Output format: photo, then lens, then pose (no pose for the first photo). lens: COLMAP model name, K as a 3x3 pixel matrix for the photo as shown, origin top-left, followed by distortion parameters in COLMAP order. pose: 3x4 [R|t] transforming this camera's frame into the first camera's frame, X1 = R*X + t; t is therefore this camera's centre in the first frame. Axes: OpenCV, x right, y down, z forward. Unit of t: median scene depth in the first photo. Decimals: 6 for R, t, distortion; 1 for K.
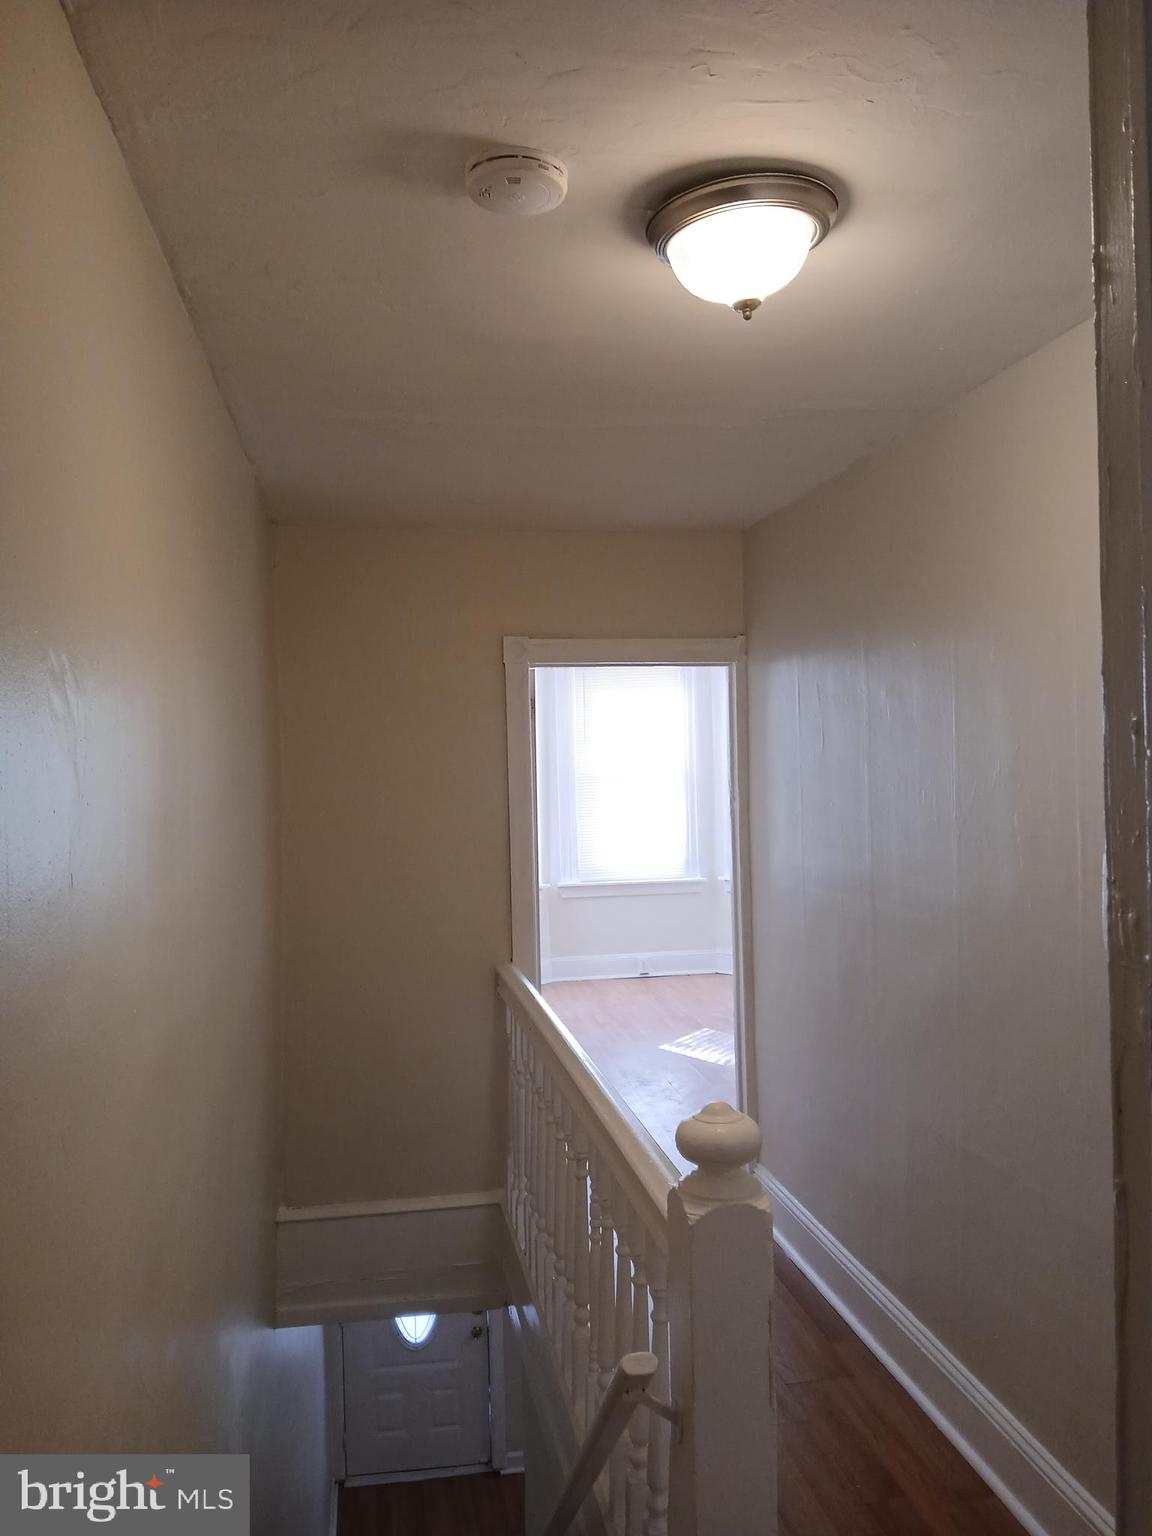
lens RADIAL K [[1195.2, 0, 576.0], [0, 1195.2, 768.0], [0, 0, 1]] dist [0.130006, -0.236994]
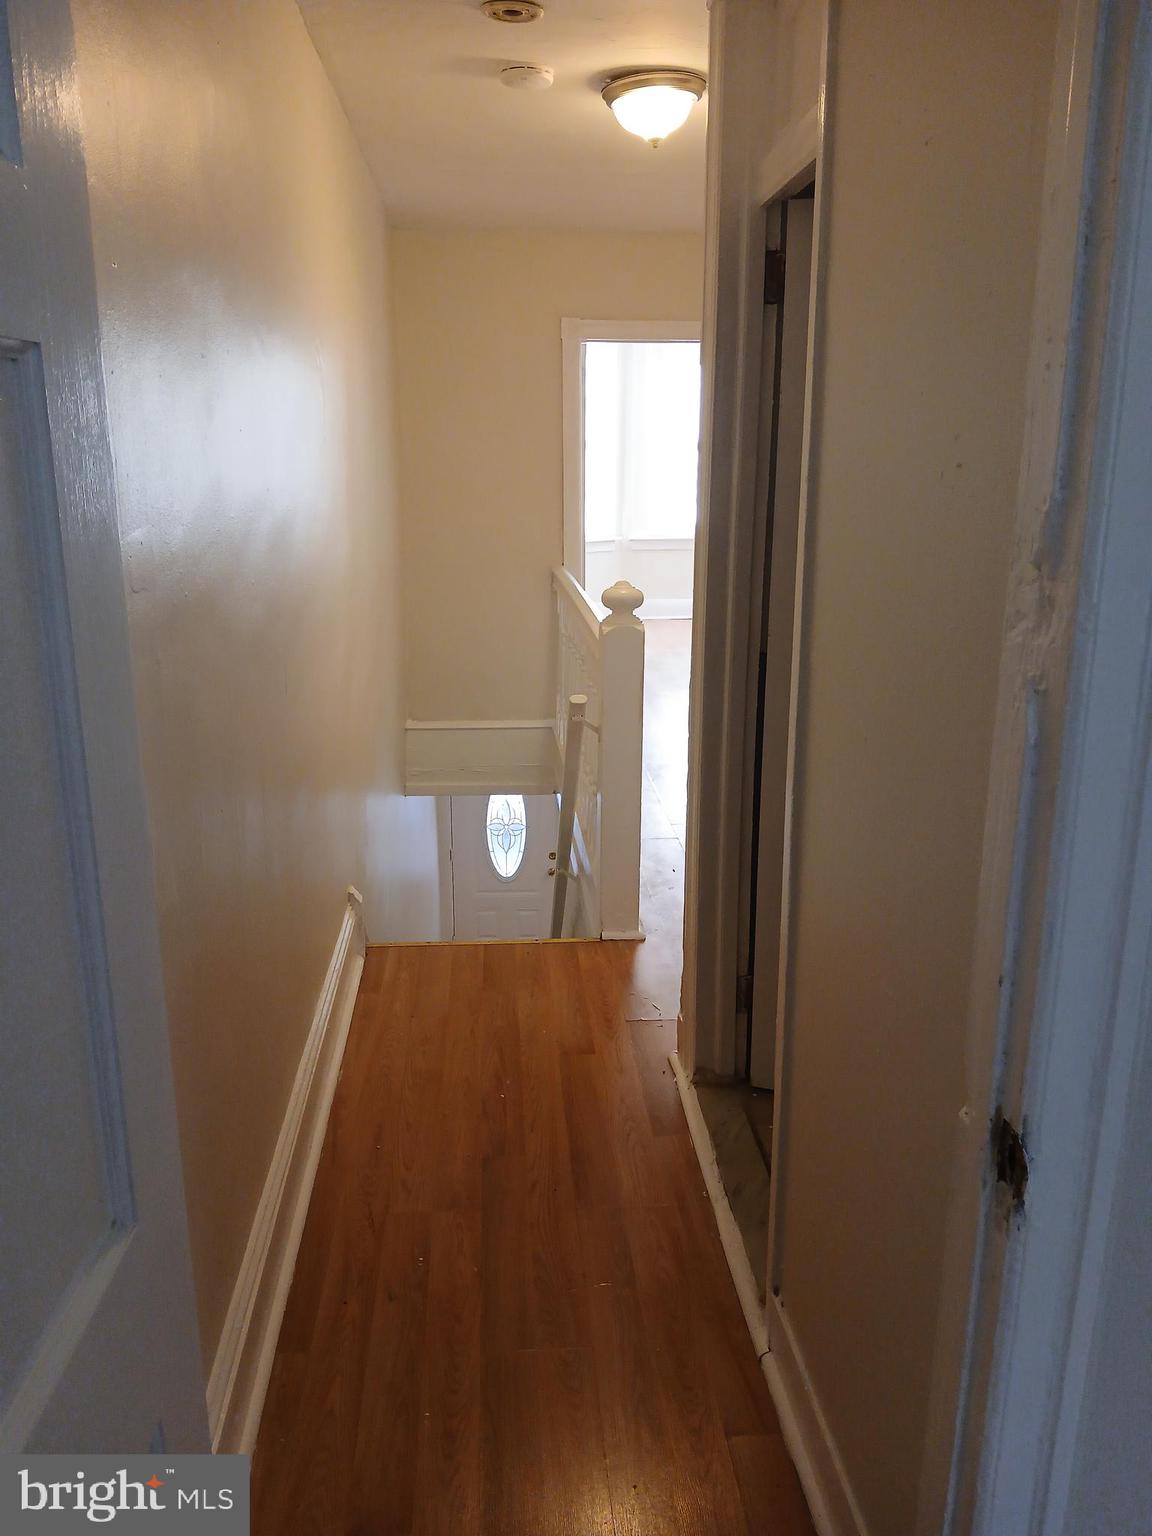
lens RADIAL K [[1195.2, 0, 576.0], [0, 1195.2, 768.0], [0, 0, 1]] dist [0.130006, -0.236994]
pose [[0.995248, 0.046756, -0.085413, 0.133816], [-0.023148, 0.965634, 0.258871, 0.035590], [0.094581, -0.255664, 0.962128, -0.607644]]
